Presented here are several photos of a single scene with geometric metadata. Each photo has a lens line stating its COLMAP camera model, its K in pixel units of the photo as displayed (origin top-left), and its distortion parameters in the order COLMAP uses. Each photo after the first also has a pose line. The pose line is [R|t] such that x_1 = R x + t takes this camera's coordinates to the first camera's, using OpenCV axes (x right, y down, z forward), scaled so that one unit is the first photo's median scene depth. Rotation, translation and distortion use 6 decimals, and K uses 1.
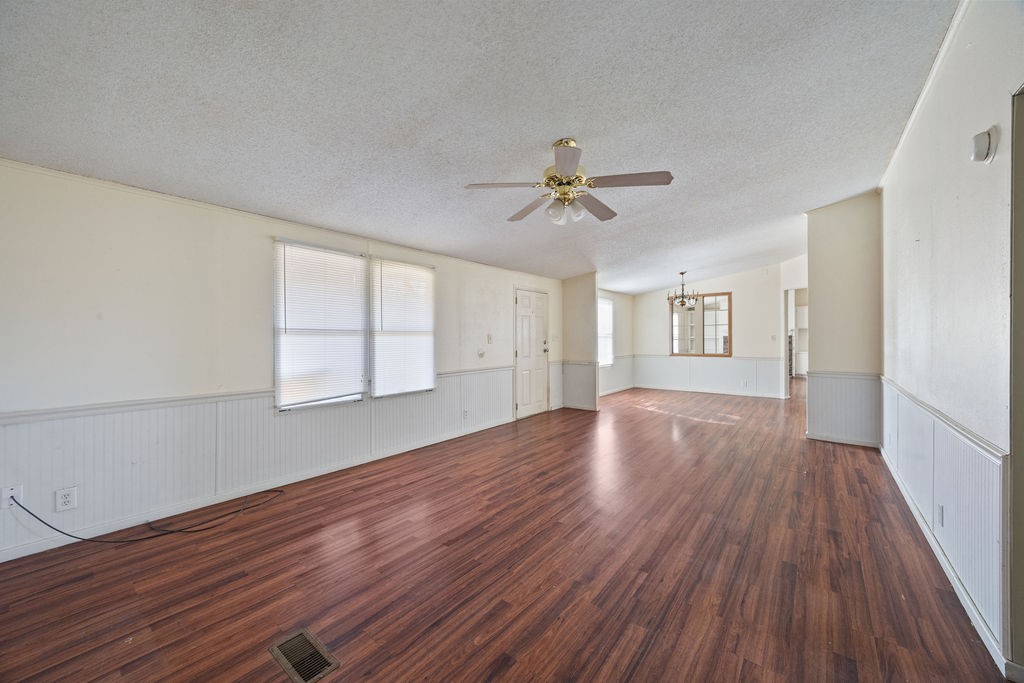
lens RADIAL K [[385.6, 0, 517.5], [0, 385.6, 339.0], [0, 0, 1]] dist [-0.004677, 0.000374]
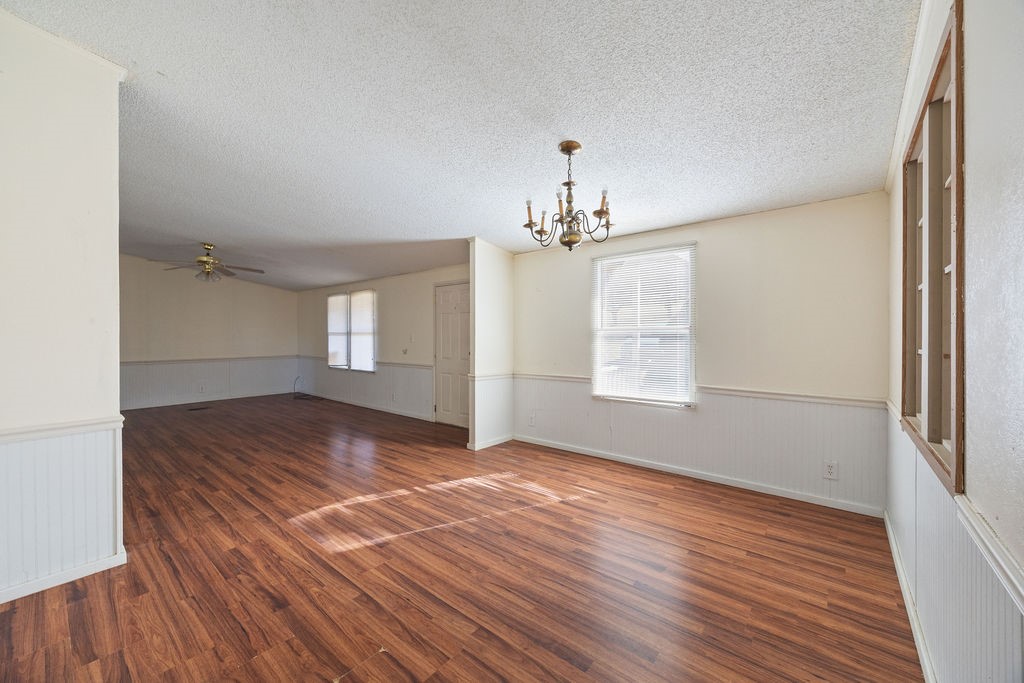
lens RADIAL K [[385.6, 0, 506.6], [0, 385.6, 333.9], [0, 0, 1]] dist [-0.004677, 0.000374]
pose [[-0.020907, -0.000558, -0.999781, 1.242139], [-0.002844, 0.999996, -0.000498, -0.015166], [0.999777, 0.002833, -0.020908, 1.548914]]
